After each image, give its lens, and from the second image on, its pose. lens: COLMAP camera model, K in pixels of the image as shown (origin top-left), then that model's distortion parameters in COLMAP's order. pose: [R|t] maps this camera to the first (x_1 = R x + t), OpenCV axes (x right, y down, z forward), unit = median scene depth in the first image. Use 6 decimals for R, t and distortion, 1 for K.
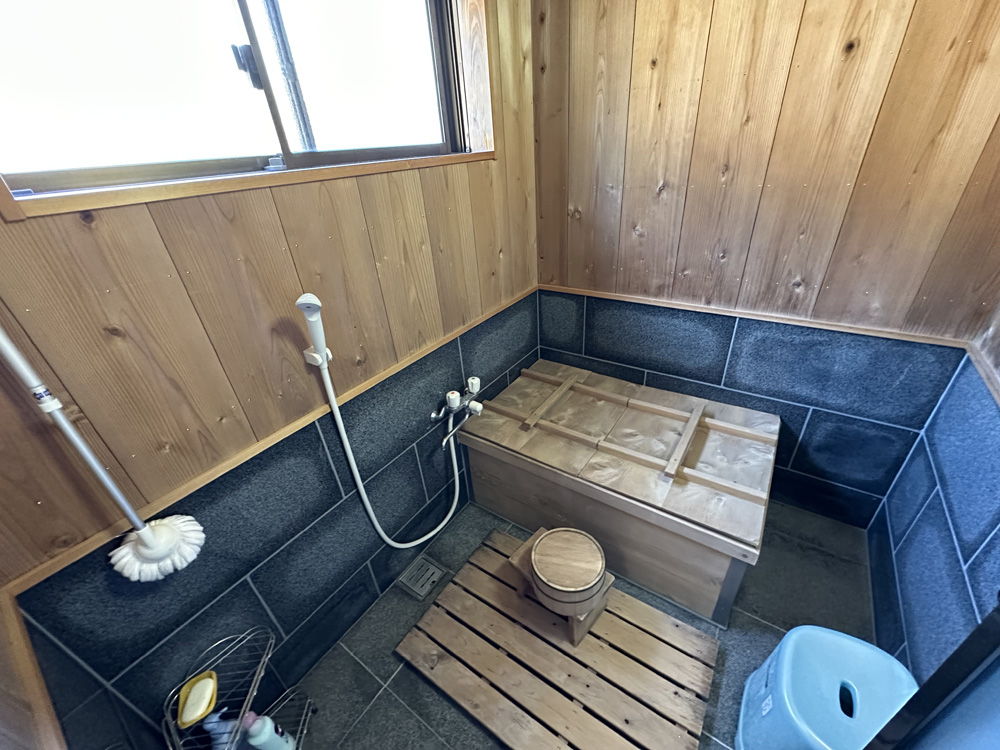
lens RADIAL K [[401.4, 0, 500.0], [0, 401.4, 375.0], [0, 0, 1]] dist [-0.003332, 0.000709]
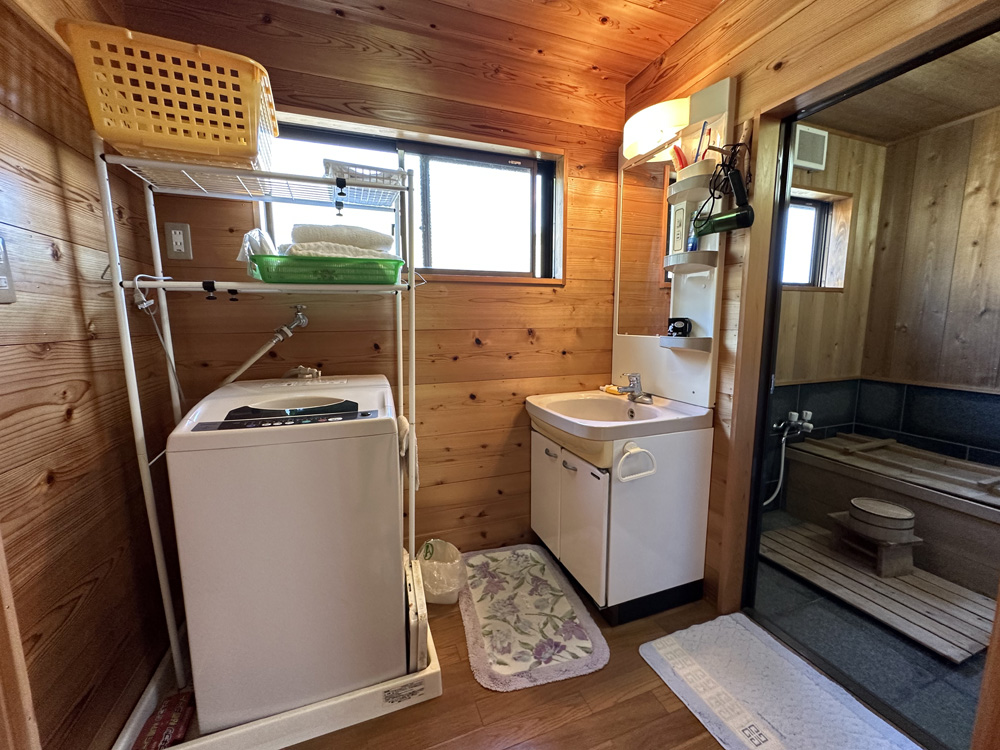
lens RADIAL K [[401.4, 0, 500.0], [0, 401.4, 375.0], [0, 0, 1]] dist [-0.003332, 0.000709]
pose [[0.820369, 0.143305, -0.553586, -0.205421], [-0.327728, 0.911150, -0.249799, 0.671555], [0.468603, 0.386353, 0.794445, -0.888963]]
